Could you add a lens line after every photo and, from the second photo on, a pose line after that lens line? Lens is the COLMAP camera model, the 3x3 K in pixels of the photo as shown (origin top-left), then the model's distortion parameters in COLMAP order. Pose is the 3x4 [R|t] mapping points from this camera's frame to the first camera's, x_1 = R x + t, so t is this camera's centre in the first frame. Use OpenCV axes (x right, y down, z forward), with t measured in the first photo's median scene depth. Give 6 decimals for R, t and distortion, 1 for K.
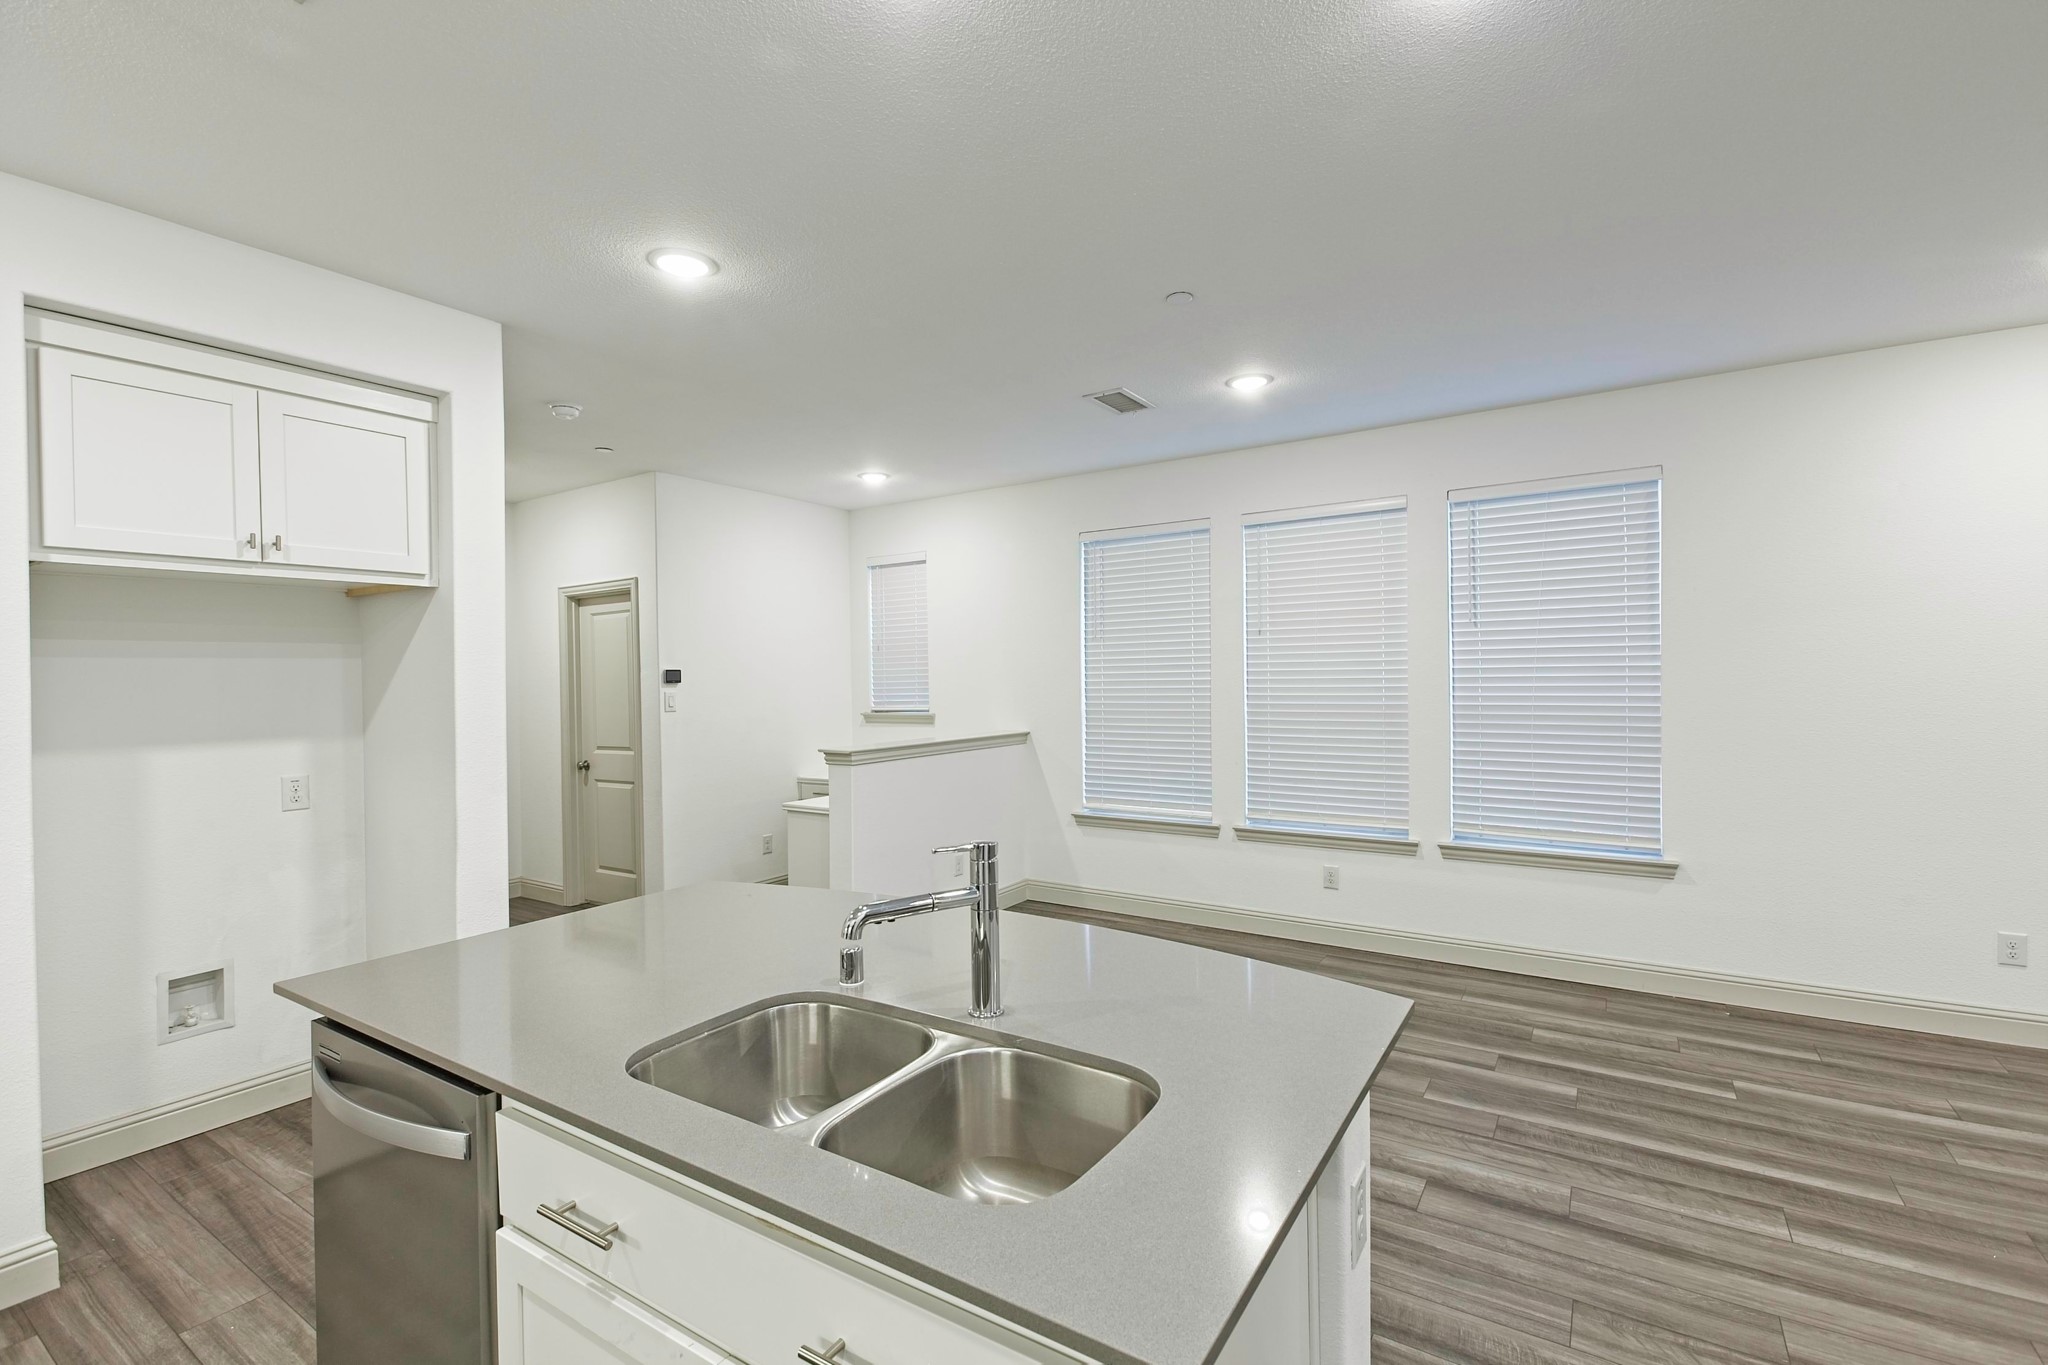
lens RADIAL K [[902.1, 0, 1025.7], [0, 902.1, 686.0], [0, 0, 1]] dist [0.024353, -0.012102]
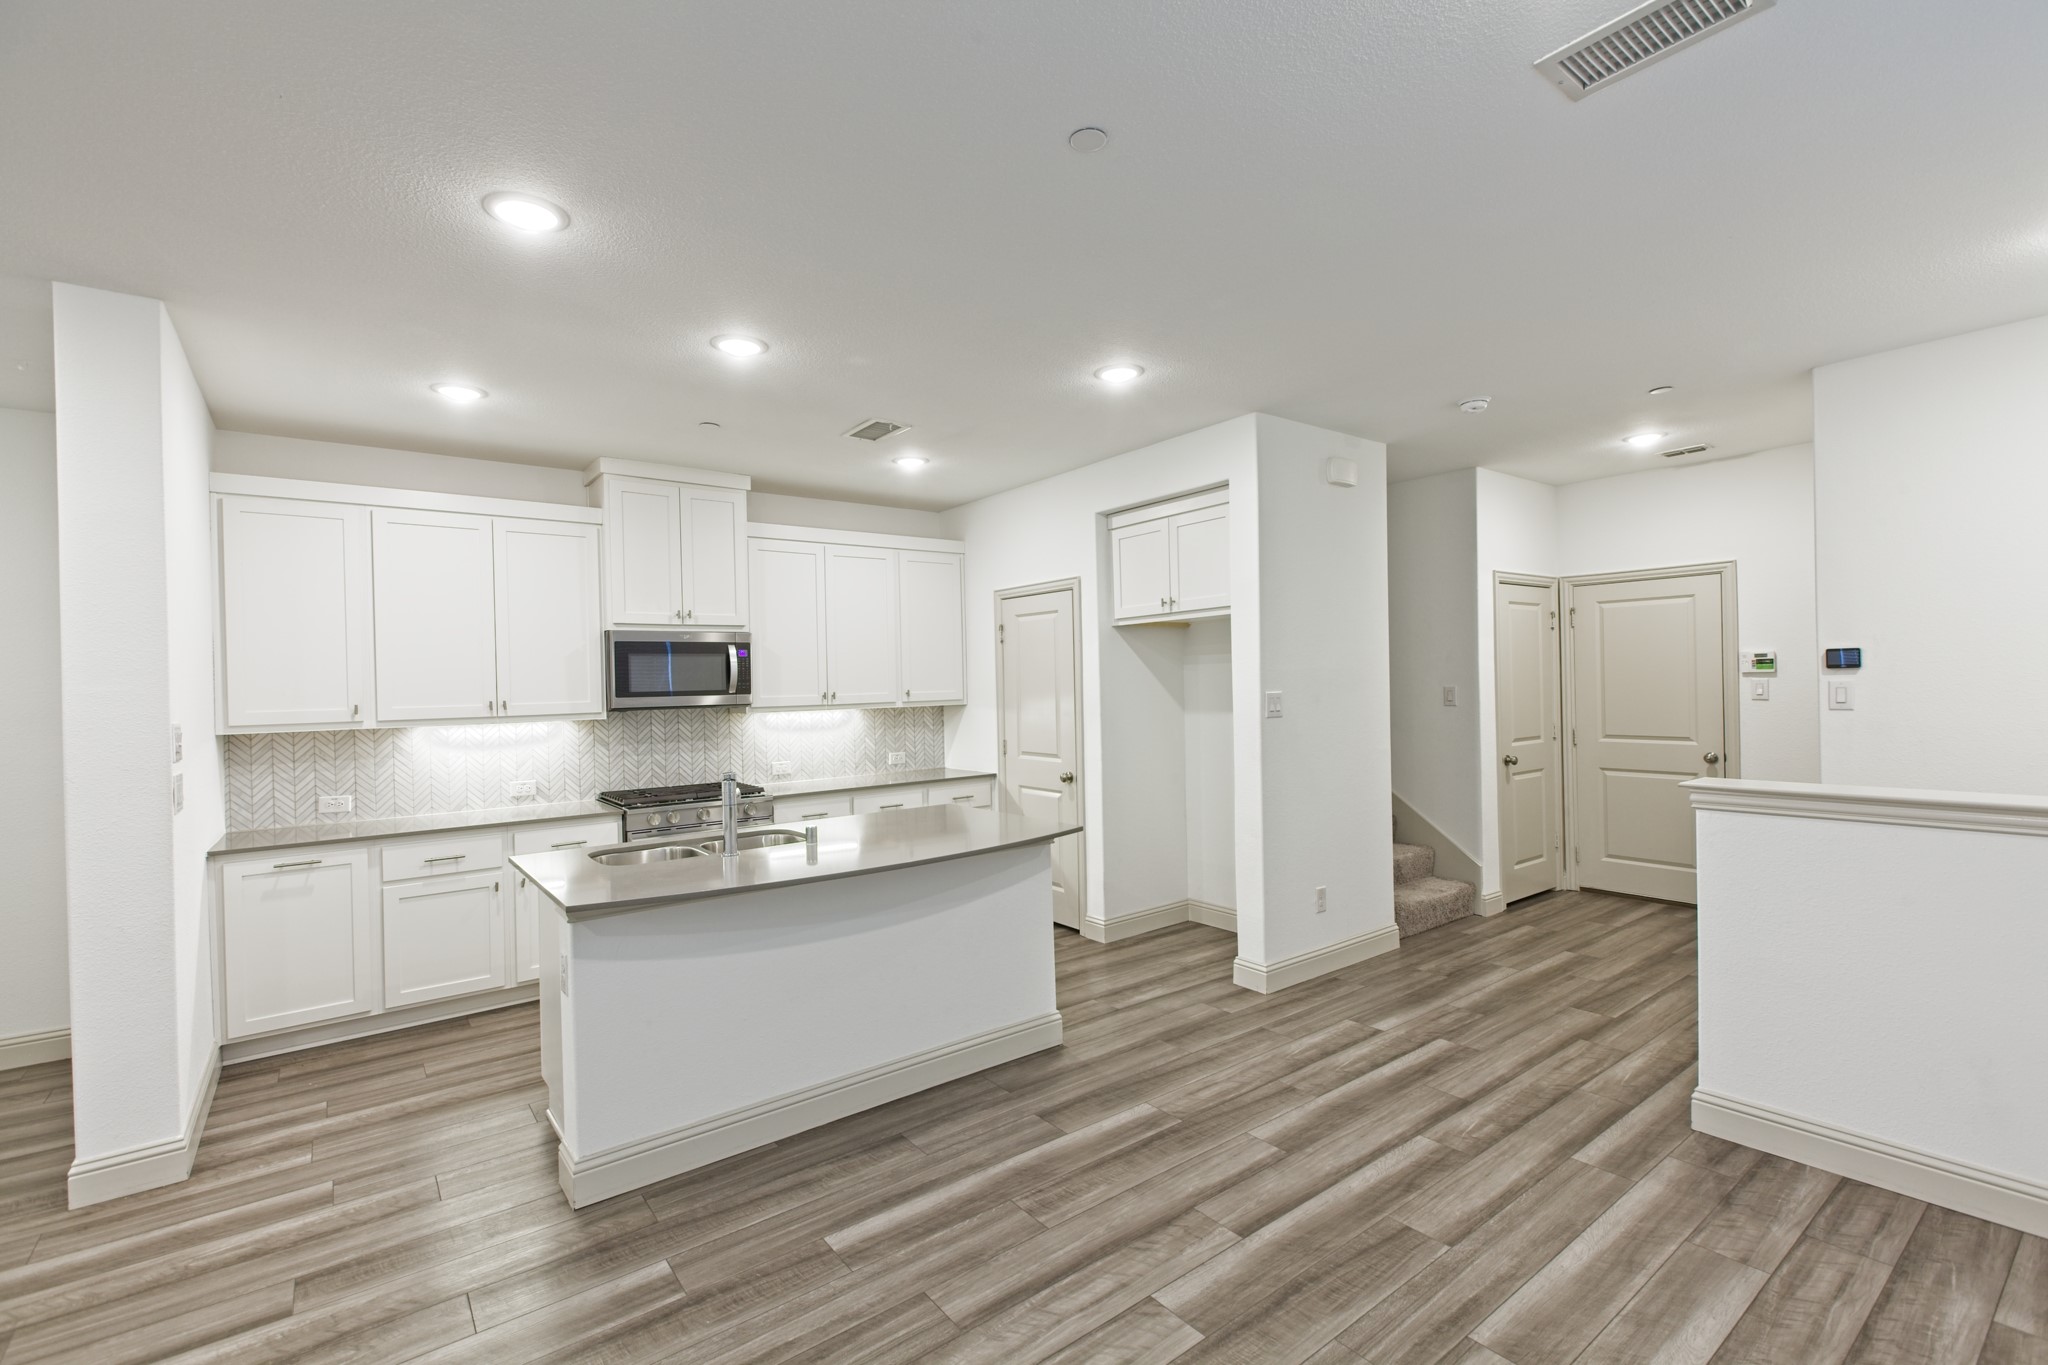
lens RADIAL K [[902.1, 0, 1025.7], [0, 902.1, 686.0], [0, 0, 1]] dist [0.024353, -0.012102]
pose [[-0.333767, 0.025327, -0.942315, 0.622904], [0.019044, 0.999616, 0.020122, -0.020814], [0.942463, -0.011229, -0.334121, 0.865542]]
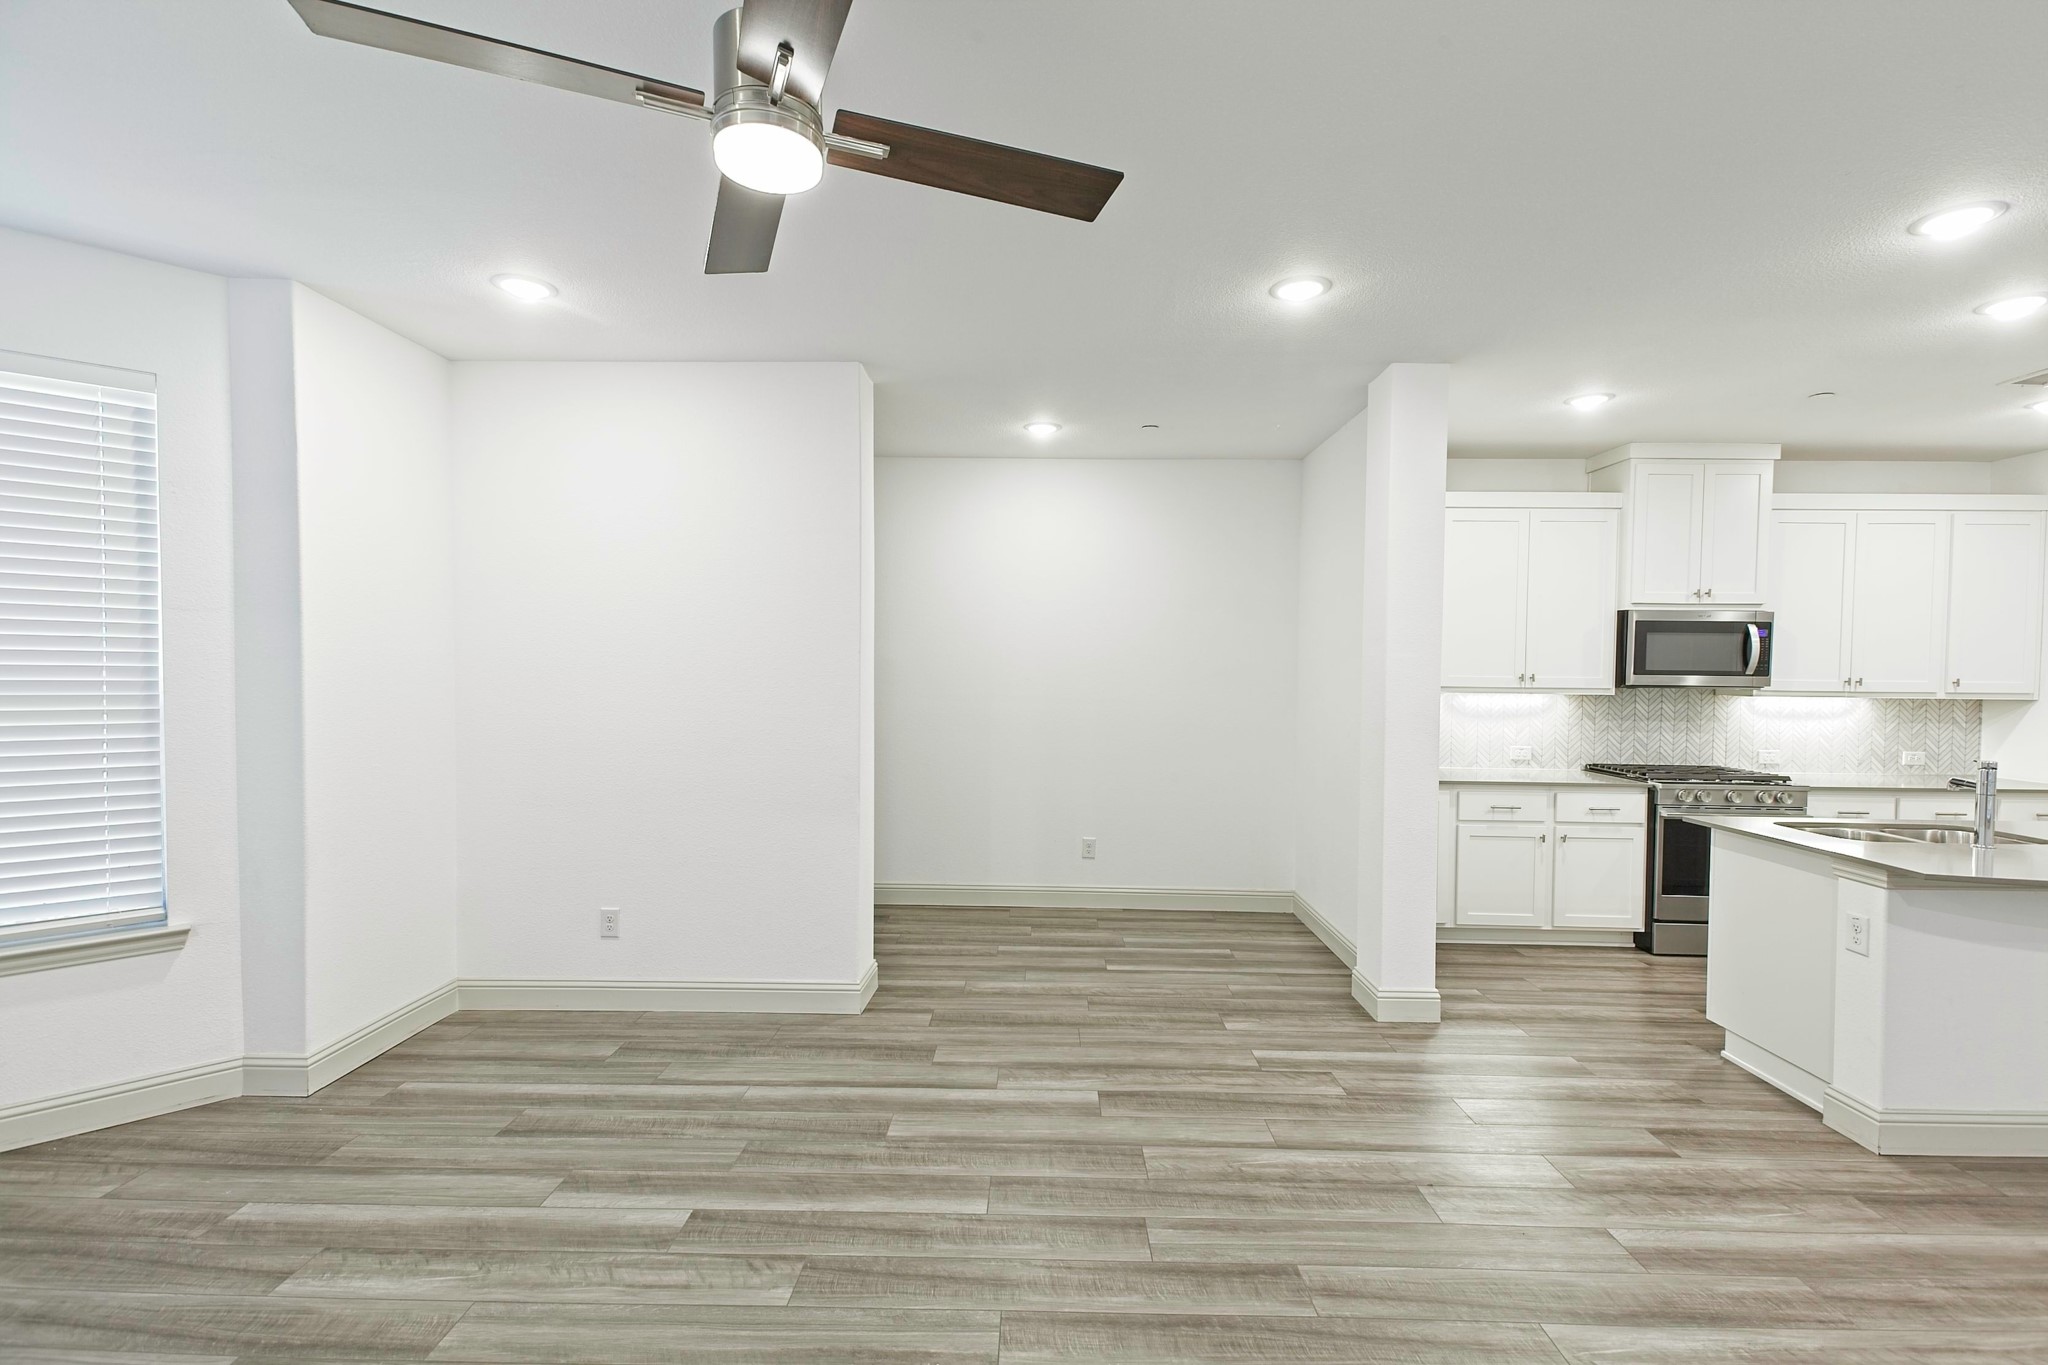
lens RADIAL K [[902.1, 0, 1025.7], [0, 902.1, 686.0], [0, 0, 1]] dist [0.024353, -0.012102]
pose [[-0.846876, 0.017687, -0.531496, 1.034565], [-0.004990, 0.999138, 0.041200, -0.023525], [0.531767, 0.037544, -0.846058, 0.578045]]
